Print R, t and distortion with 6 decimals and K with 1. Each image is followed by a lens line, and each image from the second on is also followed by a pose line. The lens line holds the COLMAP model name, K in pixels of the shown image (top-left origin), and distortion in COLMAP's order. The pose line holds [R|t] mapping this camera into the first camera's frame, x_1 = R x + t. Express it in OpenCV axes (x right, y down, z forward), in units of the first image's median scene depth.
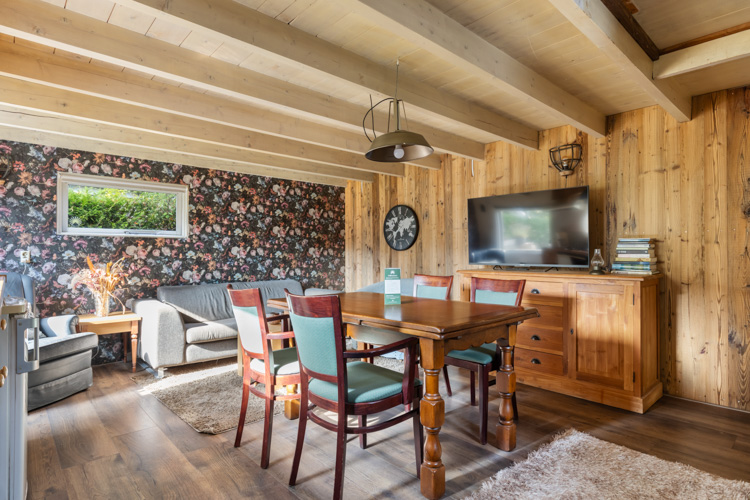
lens RADIAL K [[405.1, 0, 375.0], [0, 405.1, 250.0], [0, 0, 1]] dist [0.000187, -0.000033]
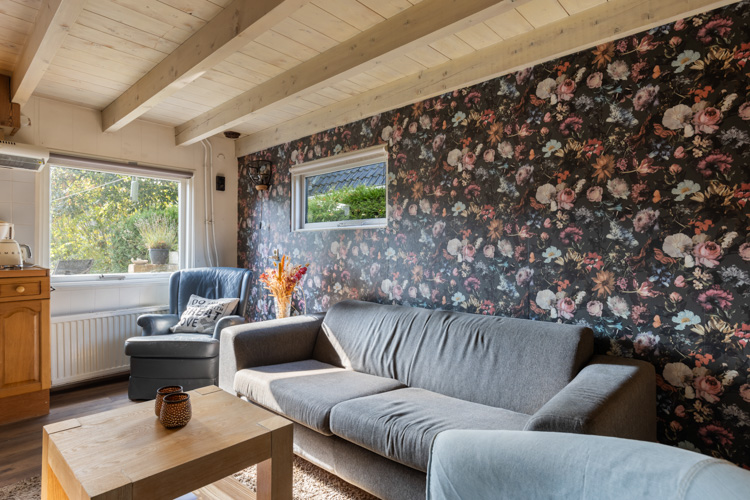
lens RADIAL K [[405.1, 0, 375.0], [0, 405.1, 250.0], [0, 0, 1]] dist [0.000187, -0.000033]
pose [[0.080659, -0.006056, -0.996723, 0.145739], [0.001092, 0.999981, -0.005988, 0.008573], [0.996741, -0.000605, 0.080665, 0.854098]]
